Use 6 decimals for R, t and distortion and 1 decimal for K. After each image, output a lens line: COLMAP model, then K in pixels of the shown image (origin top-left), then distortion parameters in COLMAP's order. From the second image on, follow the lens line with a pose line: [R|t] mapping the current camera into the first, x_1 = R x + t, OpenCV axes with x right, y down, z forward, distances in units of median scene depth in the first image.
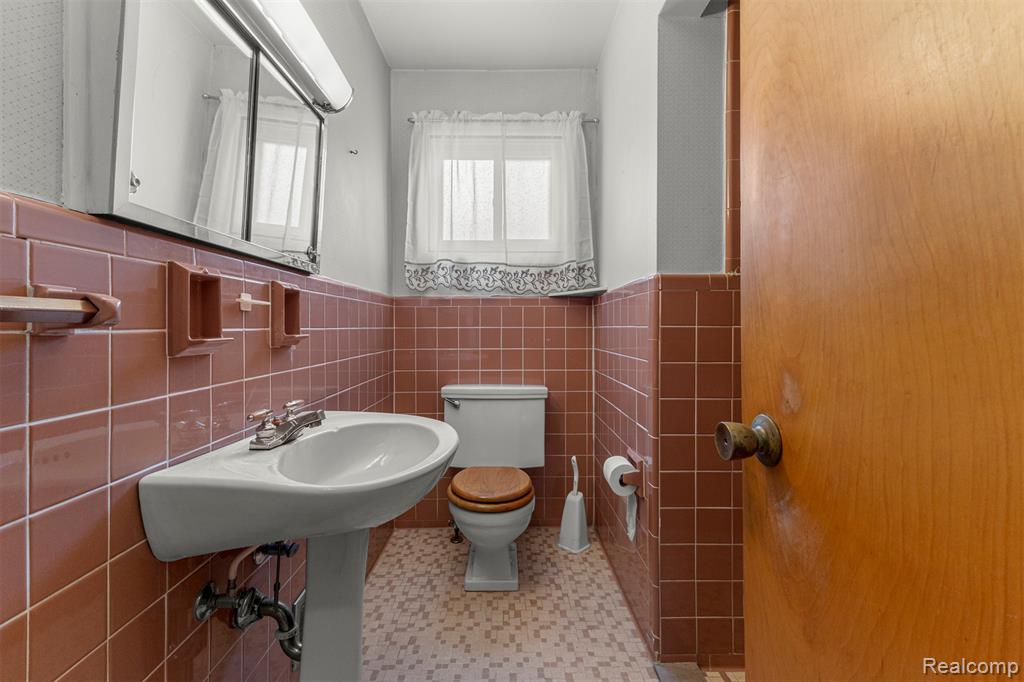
lens RADIAL K [[448.0, 0, 511.0], [0, 448.0, 328.4], [0, 0, 1]] dist [0.008414, 0.000327]
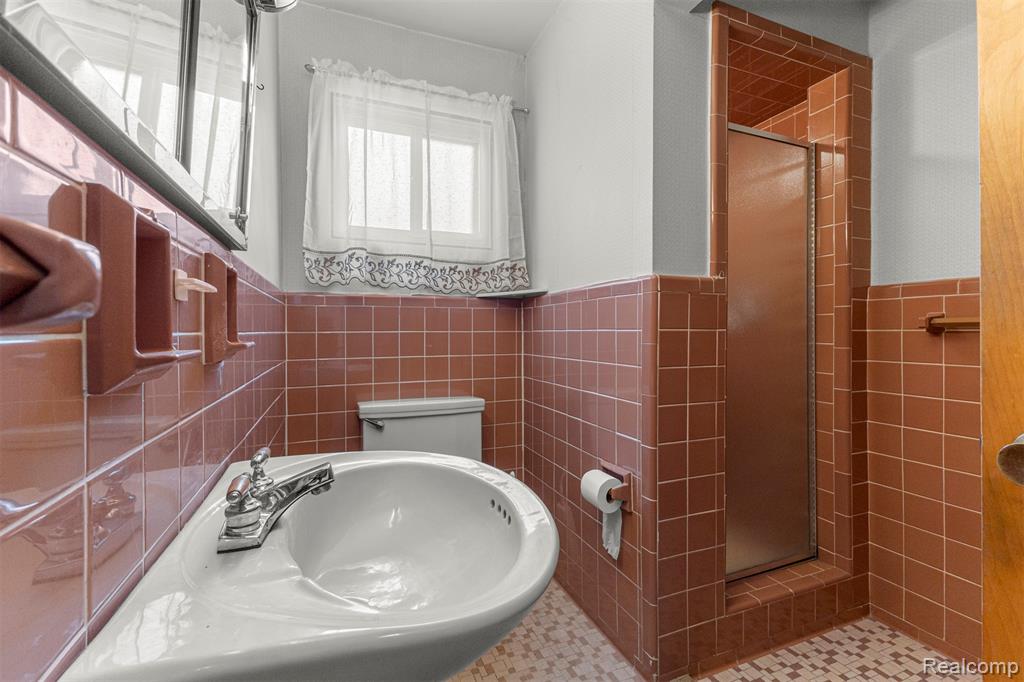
lens RADIAL K [[443.7, 0, 511.2], [0, 443.7, 334.8], [0, 0, 1]] dist [0.006438, -0.000536]
pose [[0.932140, -0.004061, 0.362075, -0.178766], [0.002801, 0.999988, 0.004003, 0.000706], [-0.362087, -0.002717, 0.932141, 0.146651]]
